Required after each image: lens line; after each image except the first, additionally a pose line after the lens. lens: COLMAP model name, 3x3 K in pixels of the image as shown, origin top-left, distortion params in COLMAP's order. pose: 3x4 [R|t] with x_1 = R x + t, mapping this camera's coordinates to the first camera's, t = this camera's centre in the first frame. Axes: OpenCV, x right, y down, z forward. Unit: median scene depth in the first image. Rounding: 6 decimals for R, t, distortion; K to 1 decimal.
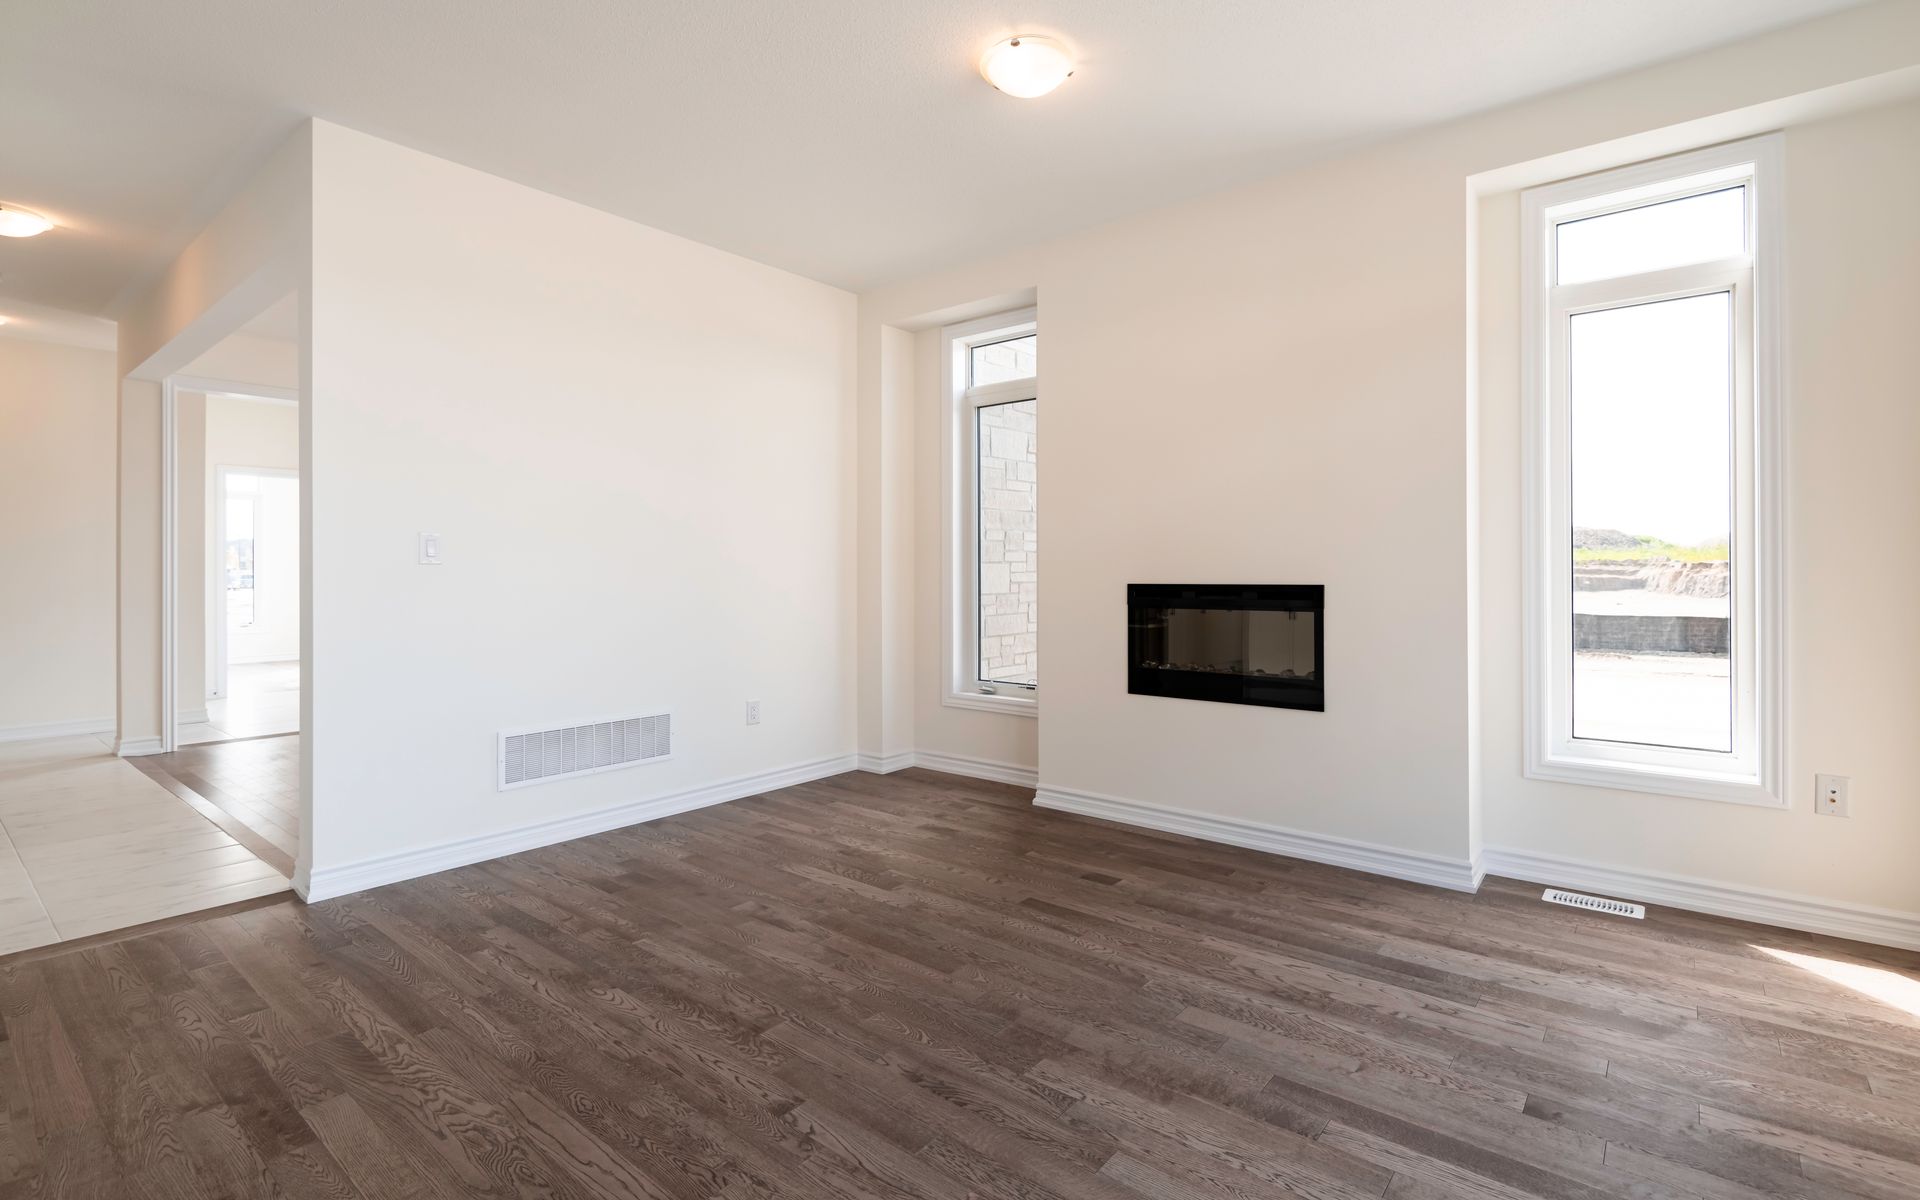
lens RADIAL K [[881.9, 0, 960.0], [0, 881.9, 600.0], [0, 0, 1]] dist [0.002271, -0.000989]
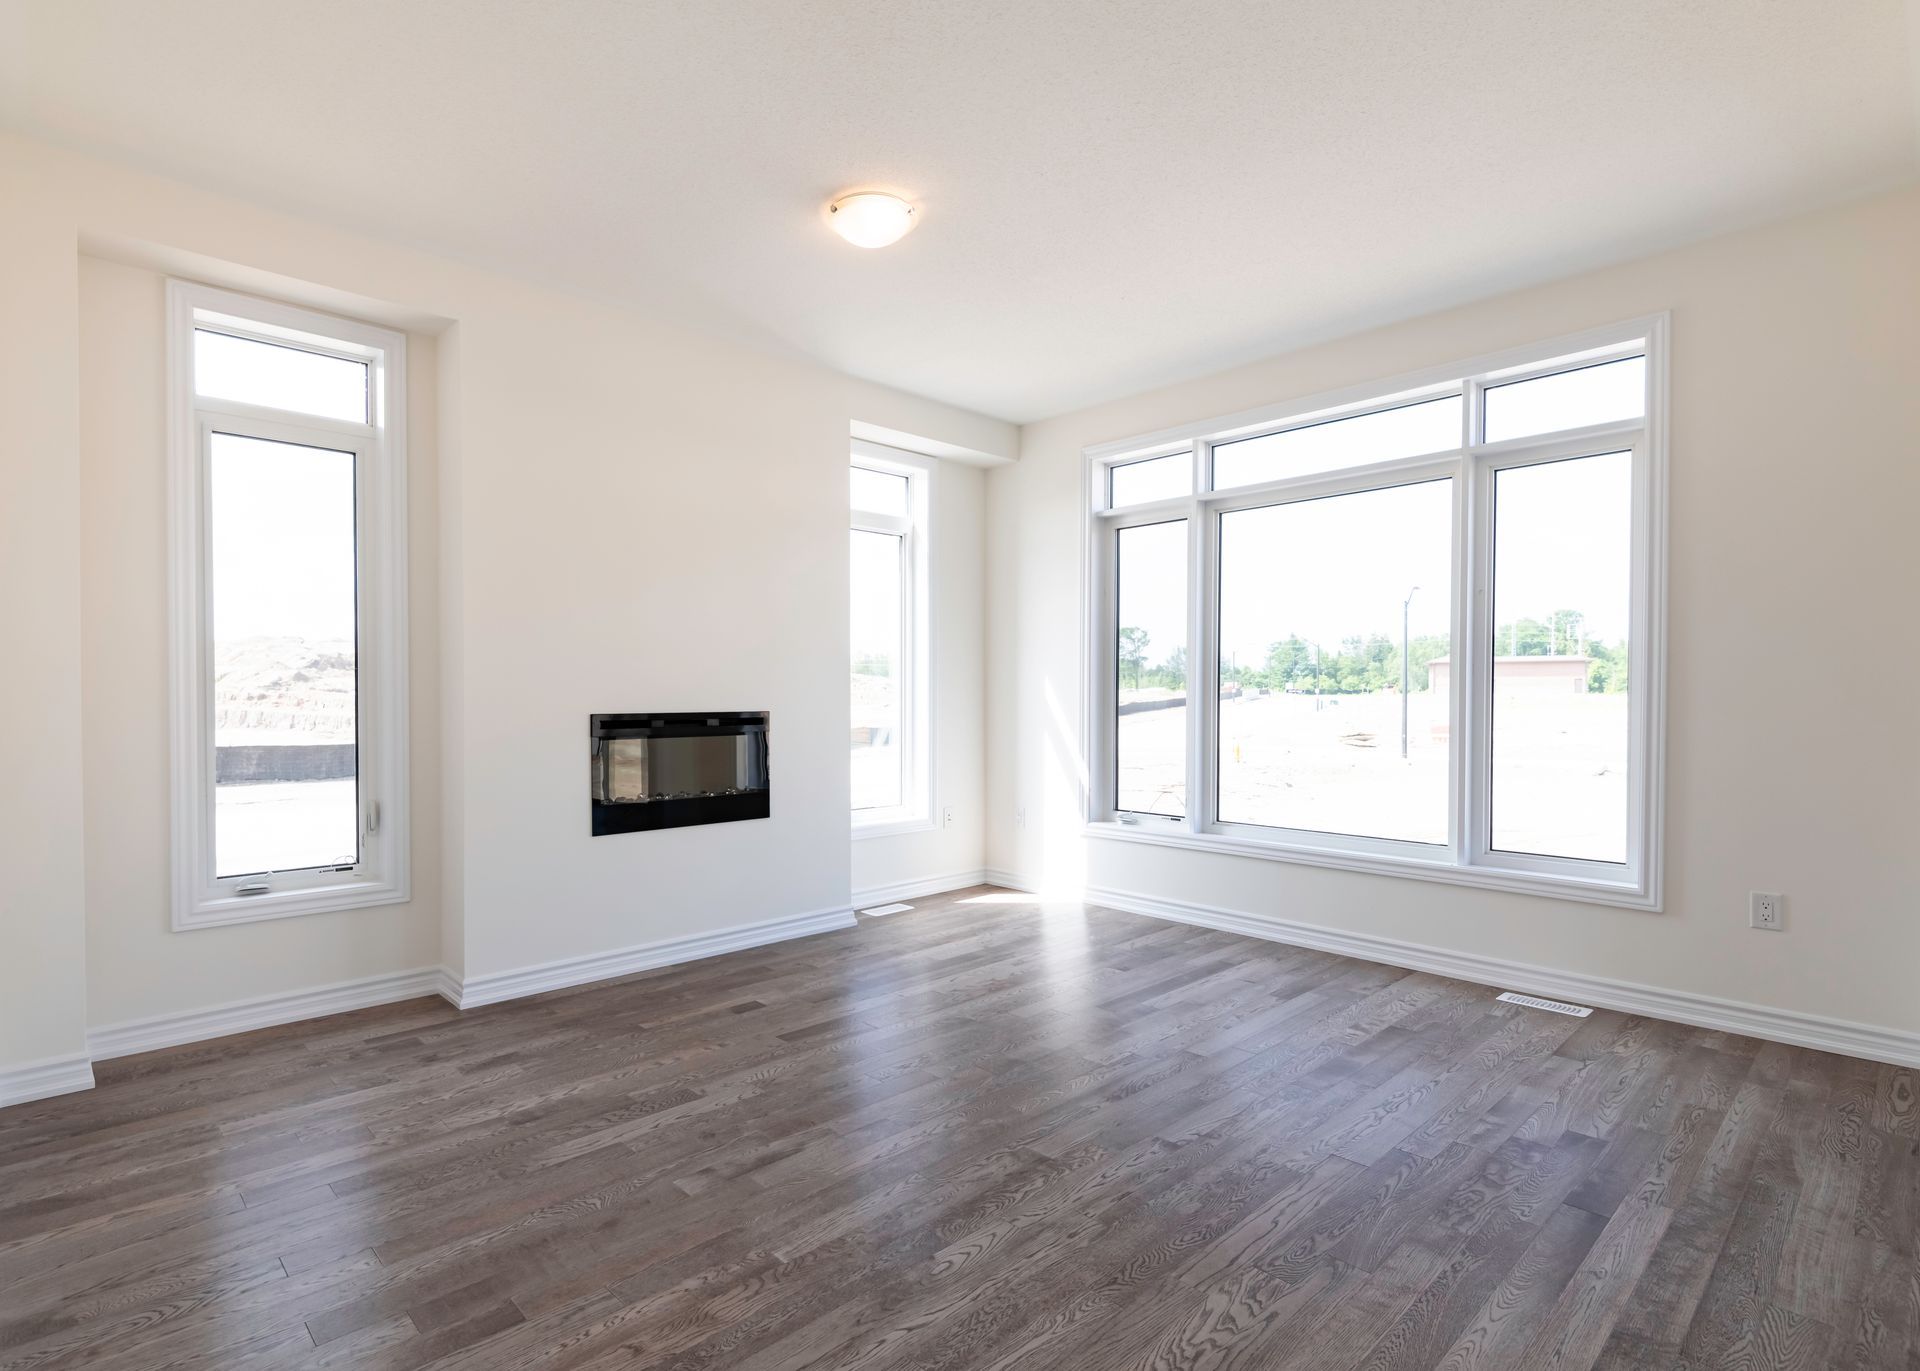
lens RADIAL K [[934.3, 0, 904.2], [0, 934.3, 691.2], [0, 0, 1]] dist [0.005193, 0.000248]
pose [[0.157474, 0.007485, 0.987495, -0.878386], [0.037464, 0.999206, -0.013548, -0.022299], [-0.986812, 0.039129, 0.157069, 0.653792]]
